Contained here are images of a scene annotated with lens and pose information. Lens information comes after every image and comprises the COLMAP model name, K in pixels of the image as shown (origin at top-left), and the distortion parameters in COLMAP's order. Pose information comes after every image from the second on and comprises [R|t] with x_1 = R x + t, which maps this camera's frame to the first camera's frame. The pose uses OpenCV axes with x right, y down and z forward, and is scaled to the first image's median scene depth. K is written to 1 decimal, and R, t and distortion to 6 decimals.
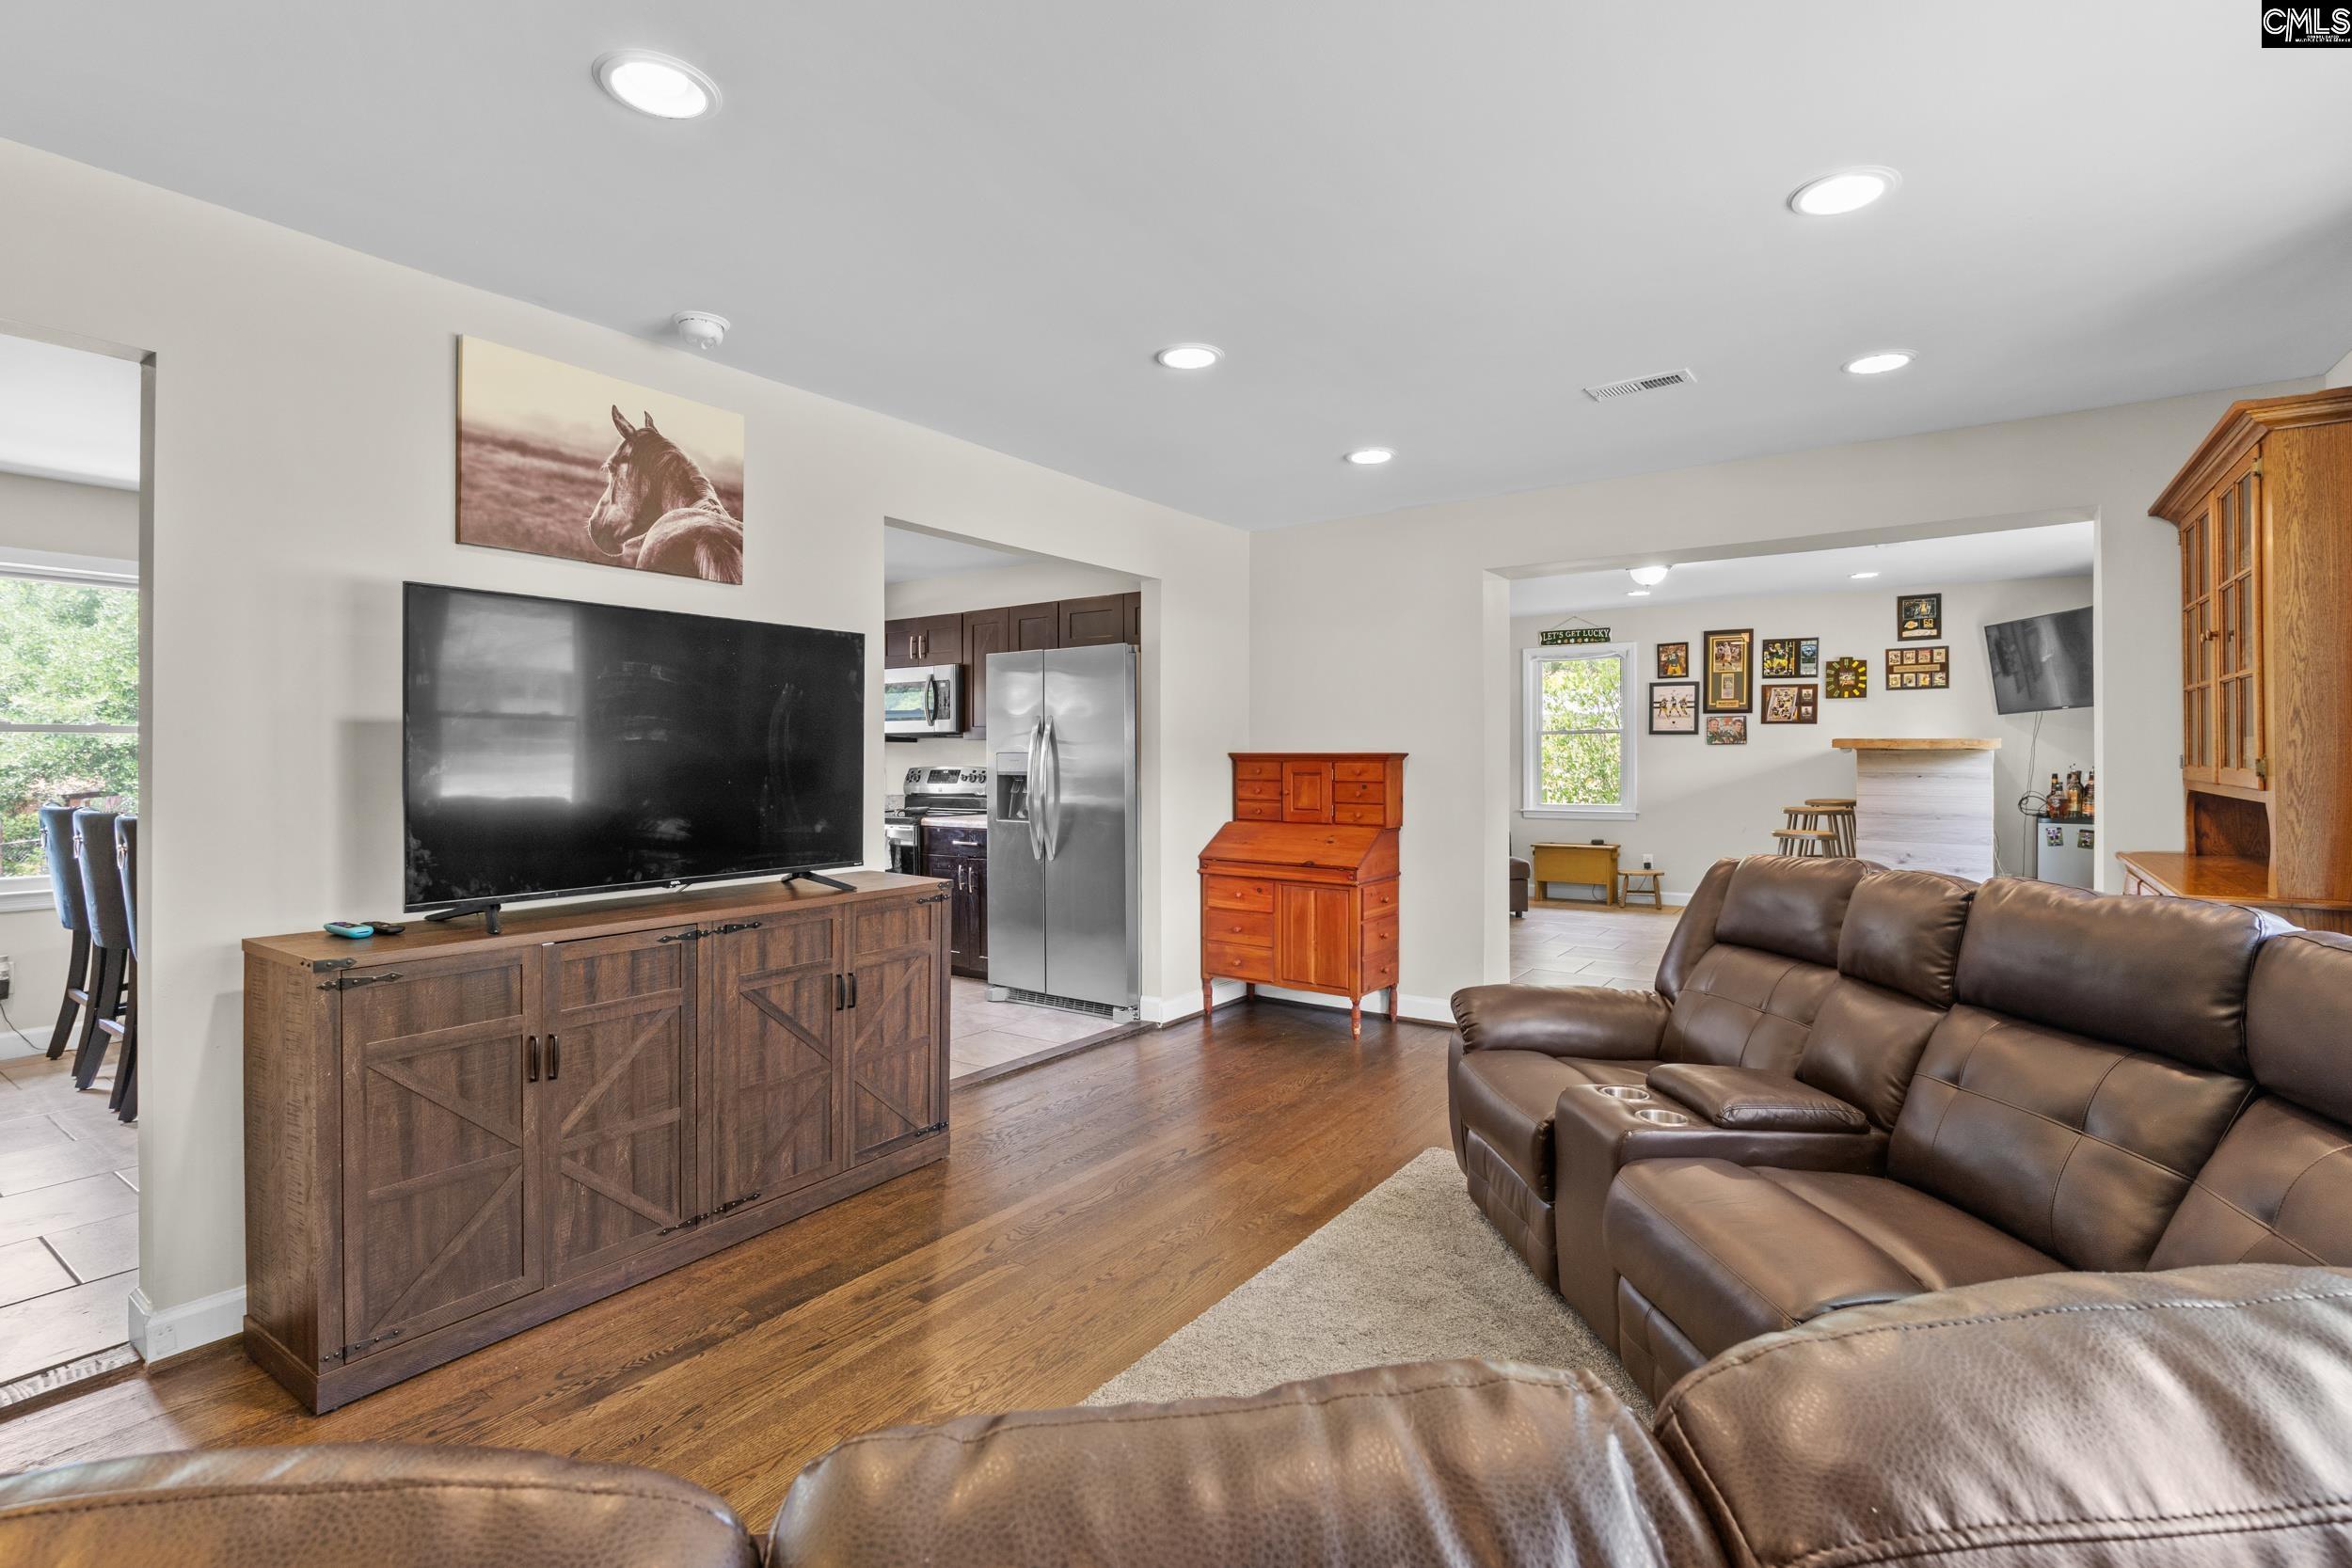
lens RADIAL K [[1085.3, 0, 1190.8], [0, 1085.3, 773.7], [0, 0, 1]] dist [-0.003861, -0.001530]
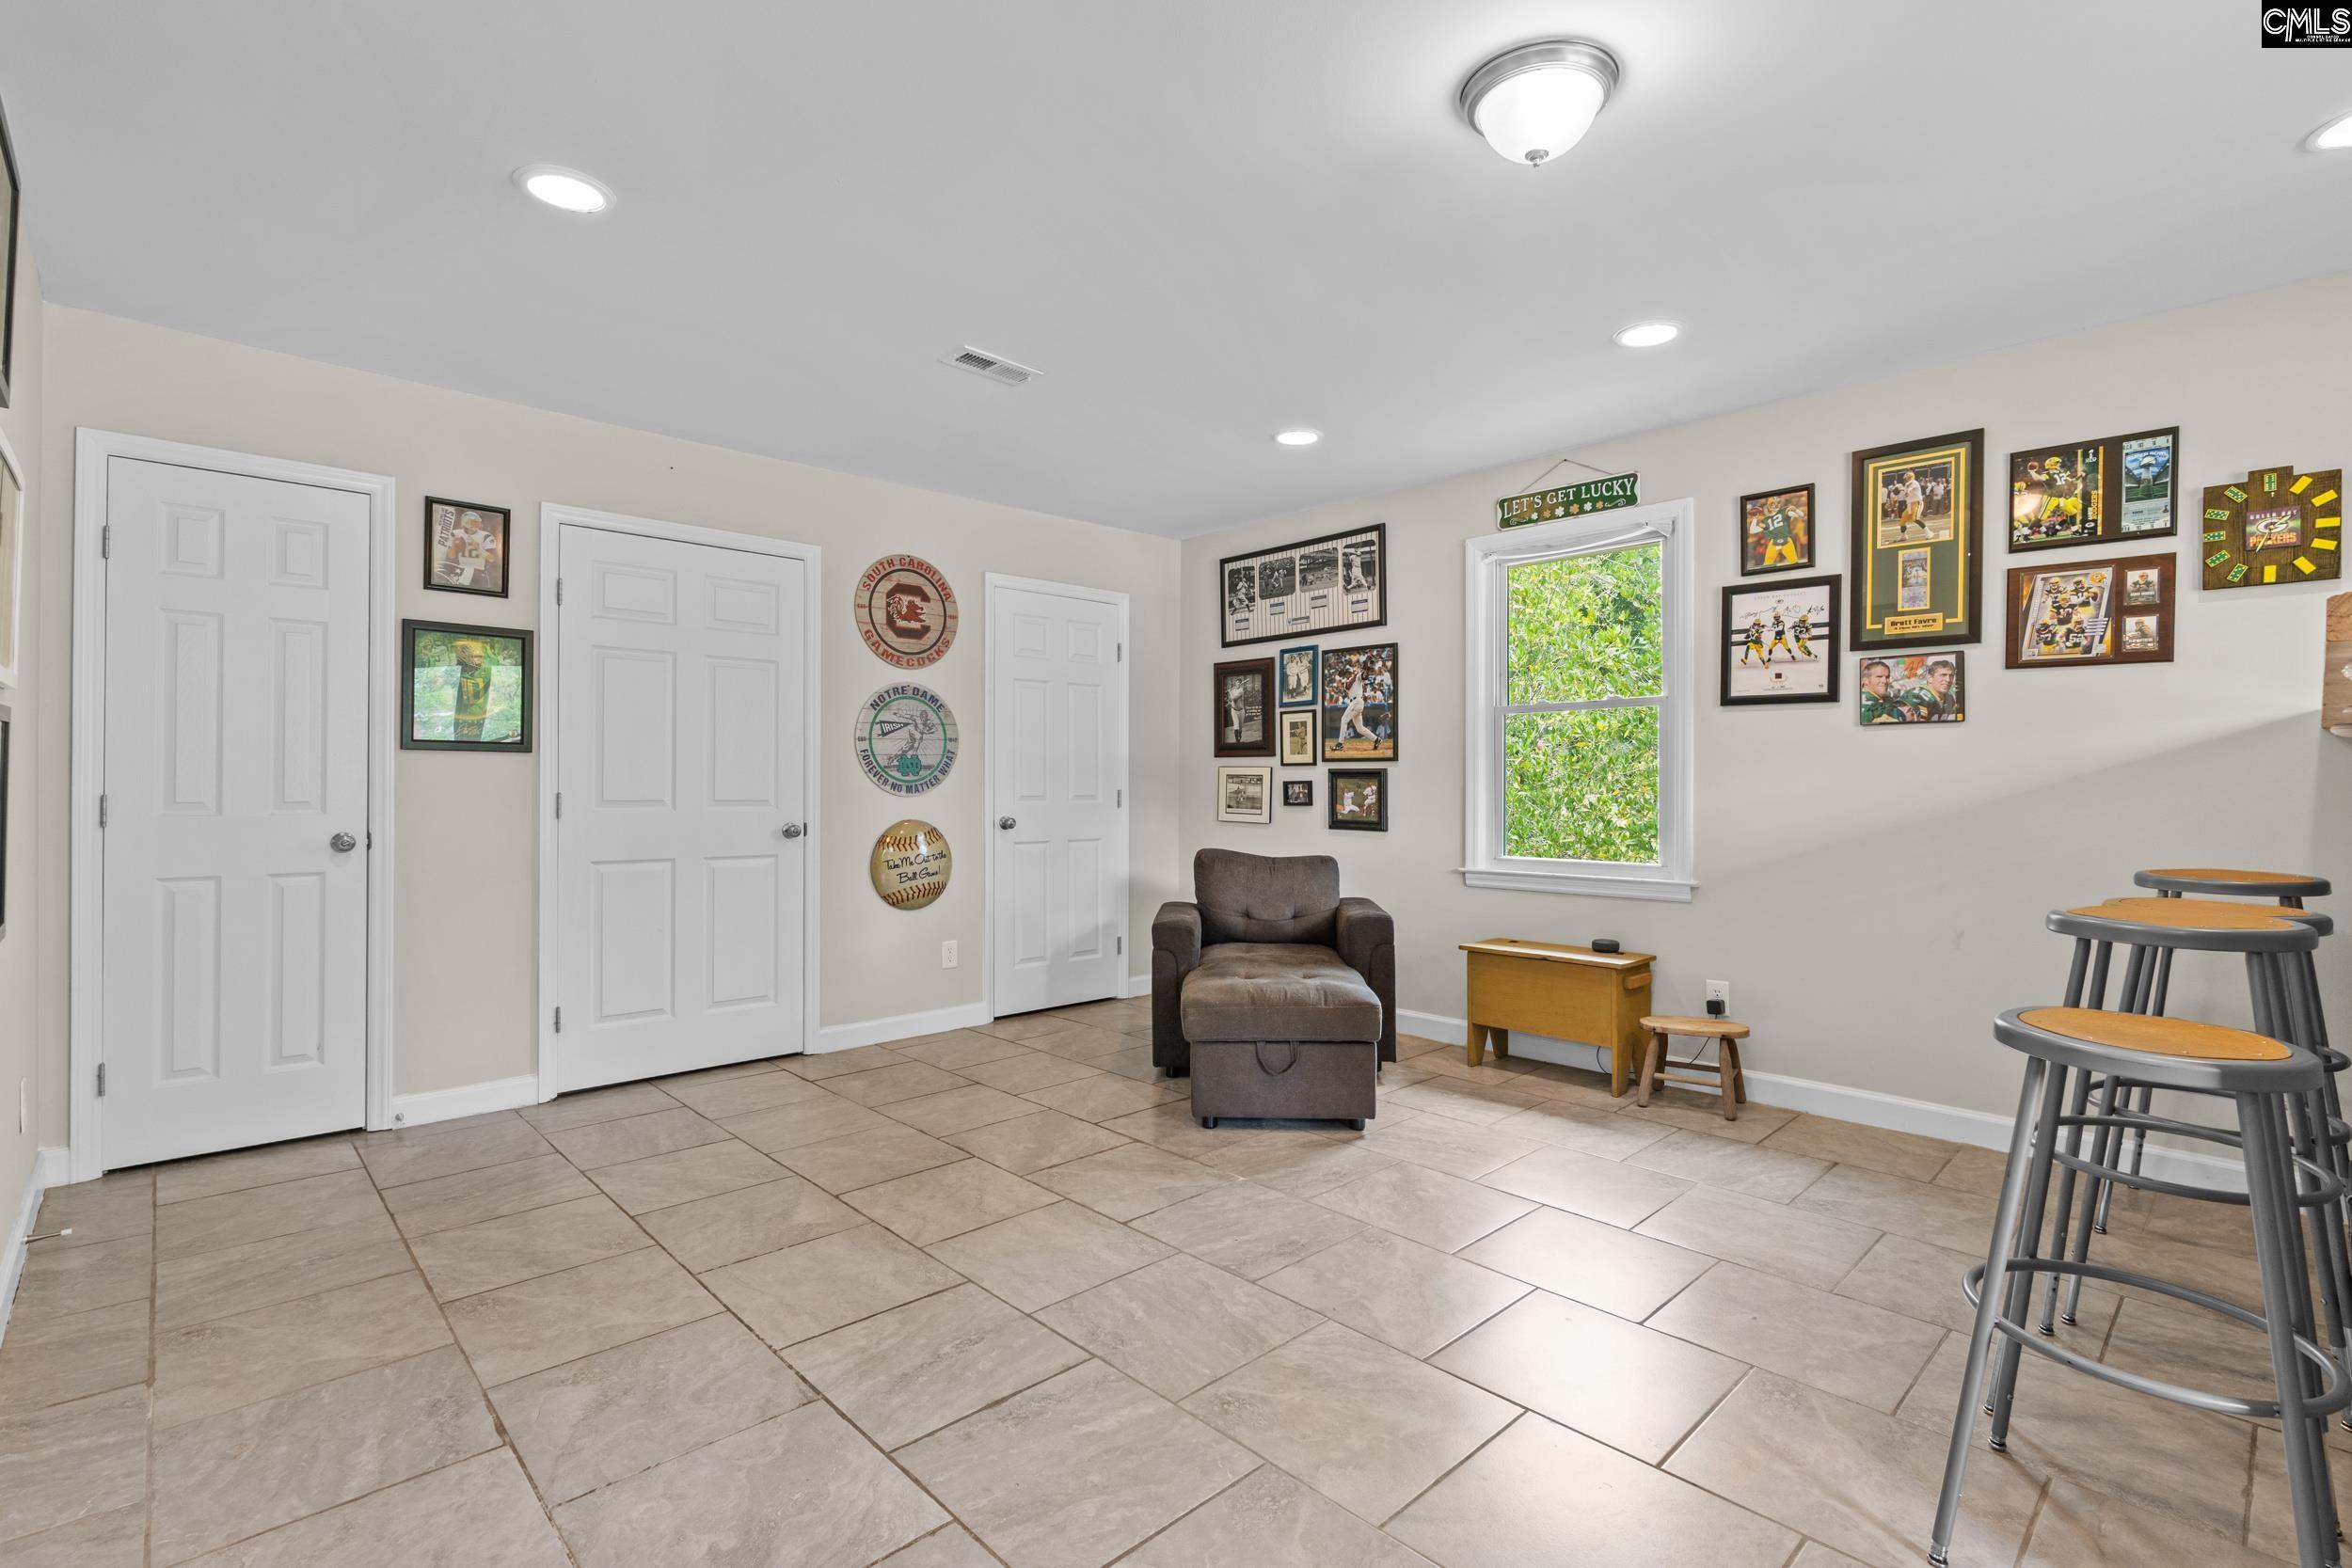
lens RADIAL K [[1085.3, 0, 1175.4], [0, 1085.3, 788.1], [0, 0, 1]] dist [-0.003861, -0.001530]
pose [[0.978698, 0.004806, -0.205247, 0.313244], [-0.006267, 0.999959, -0.006467, 0.001107], [0.205207, 0.007616, 0.978689, 0.556759]]
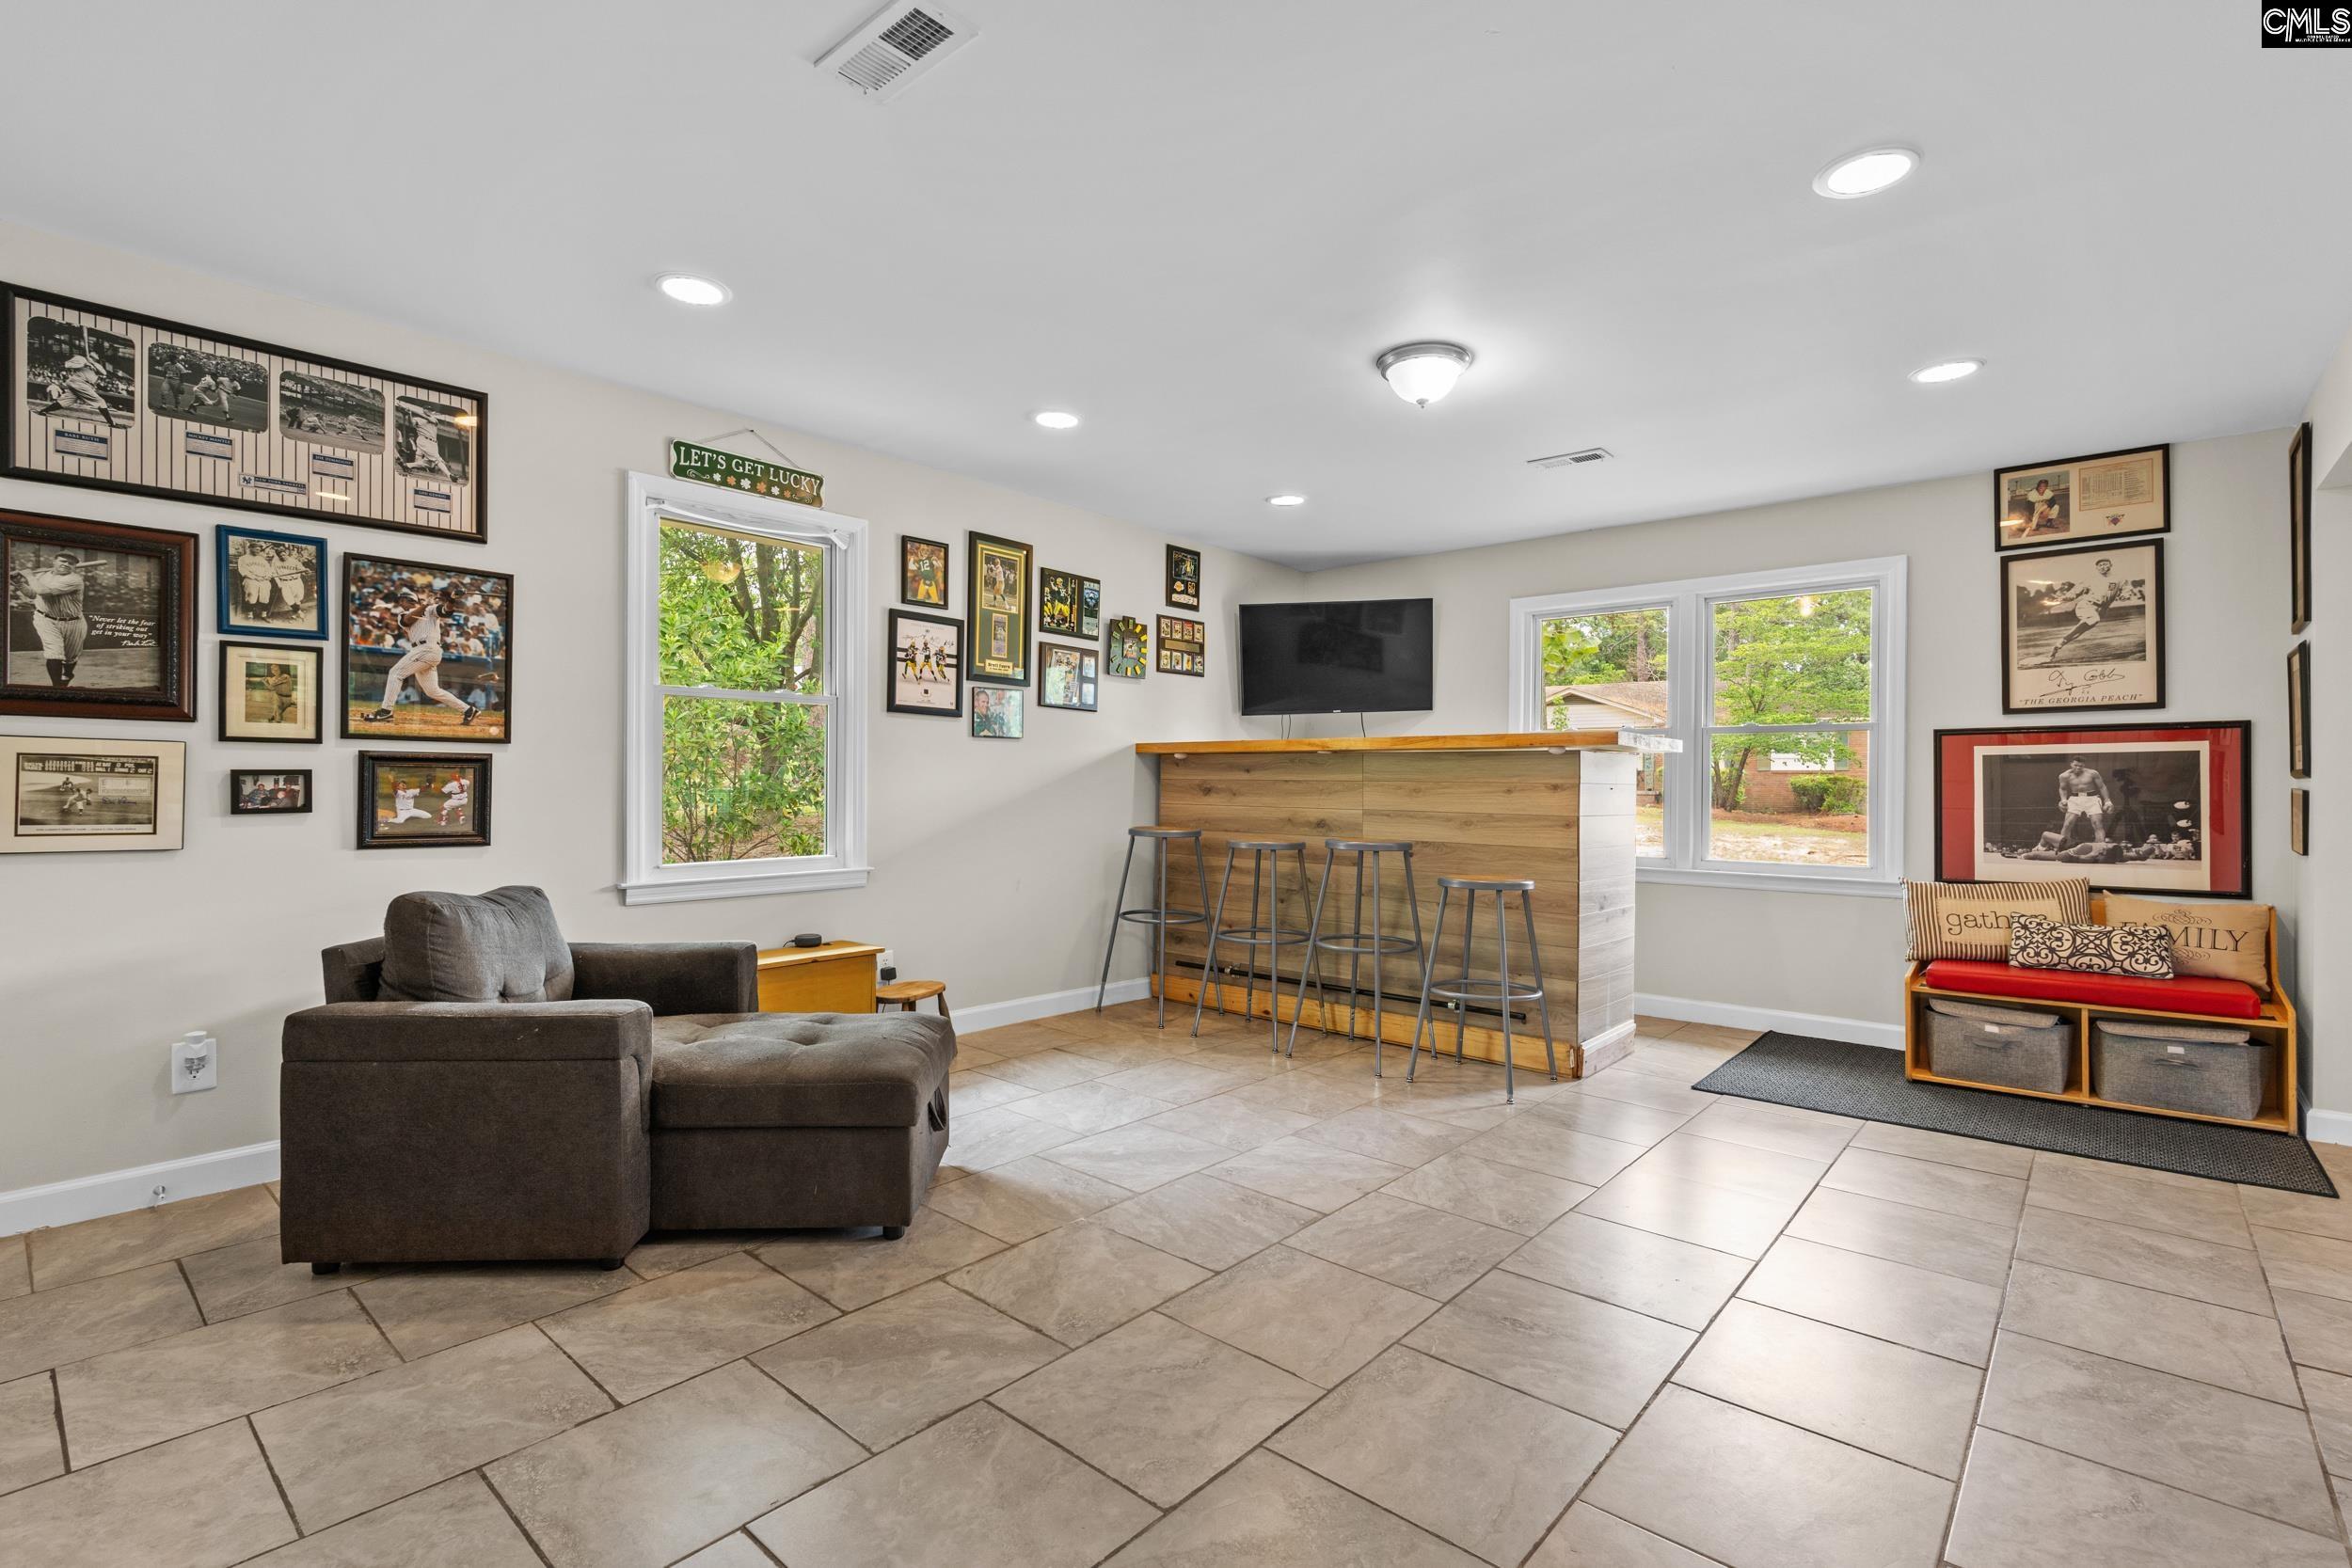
lens RADIAL K [[1085.3, 0, 1174.3], [0, 1085.3, 786.8], [0, 0, 1]] dist [-0.003861, -0.001530]
pose [[0.110912, -0.000052, 0.993830, -0.064328], [0.003833, 0.999993, -0.000375, -0.000729], [-0.993823, 0.003851, 0.110911, 0.856234]]
